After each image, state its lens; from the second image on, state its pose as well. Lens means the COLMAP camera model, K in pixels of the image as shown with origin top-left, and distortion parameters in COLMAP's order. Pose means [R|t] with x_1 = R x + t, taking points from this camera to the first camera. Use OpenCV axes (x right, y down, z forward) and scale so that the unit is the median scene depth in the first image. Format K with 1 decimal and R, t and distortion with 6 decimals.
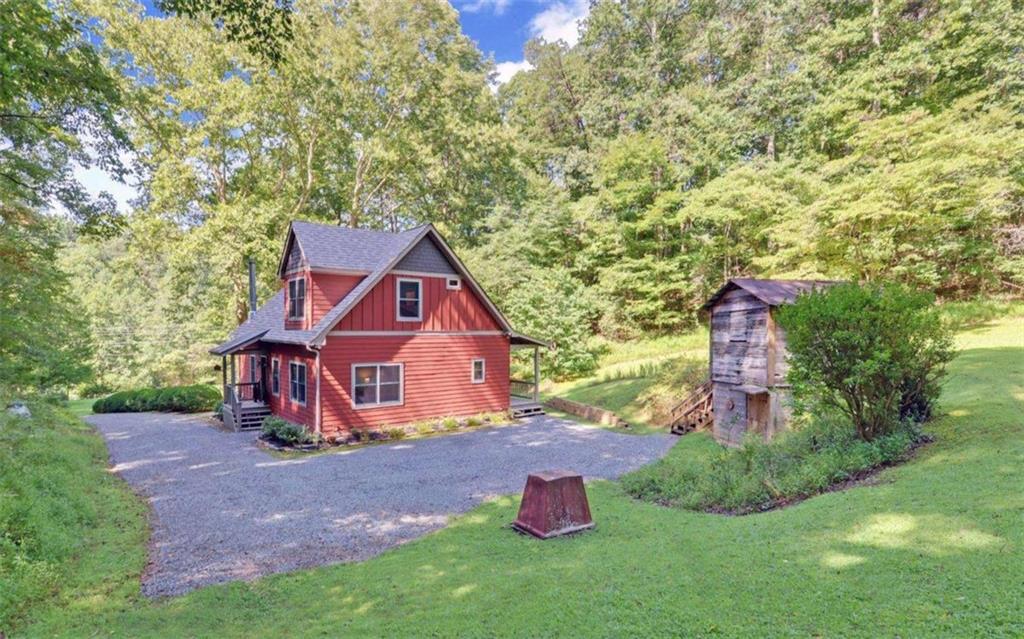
lens RADIAL K [[526.0, 0, 512.4], [0, 526.0, 326.0], [0, 0, 1]] dist [0.001032, -0.000840]
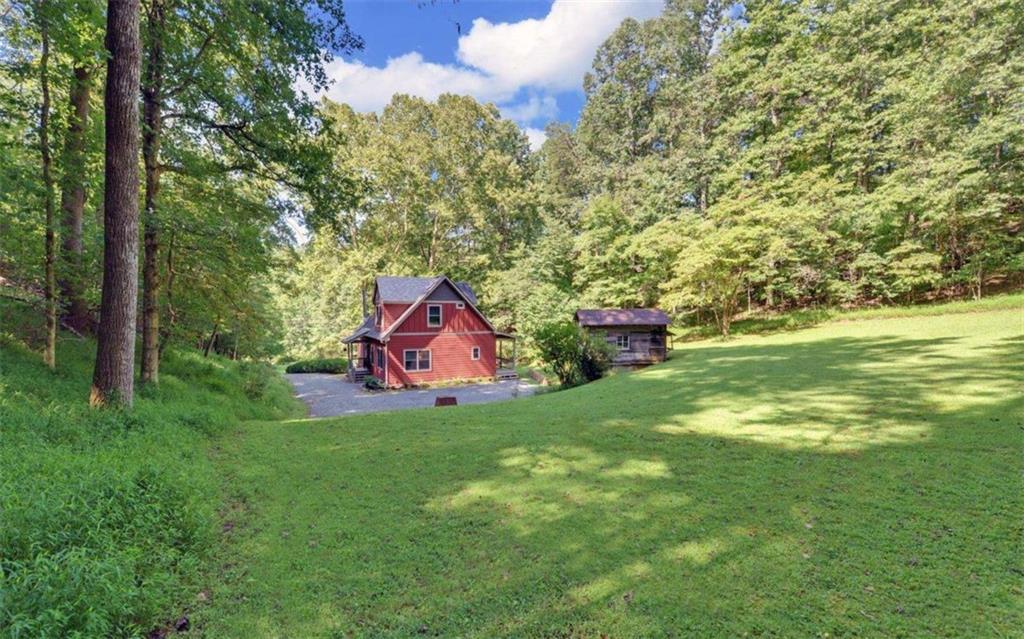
lens RADIAL K [[445.0, 0, 512.0], [0, 445.0, 319.5], [0, 0, 1]] dist [-0.001096, -0.000013]
pose [[0.980937, -0.000548, -0.194324, 0.338855], [0.004676, 0.999773, 0.020781, -0.059884], [0.194268, -0.021294, 0.980717, -0.449807]]
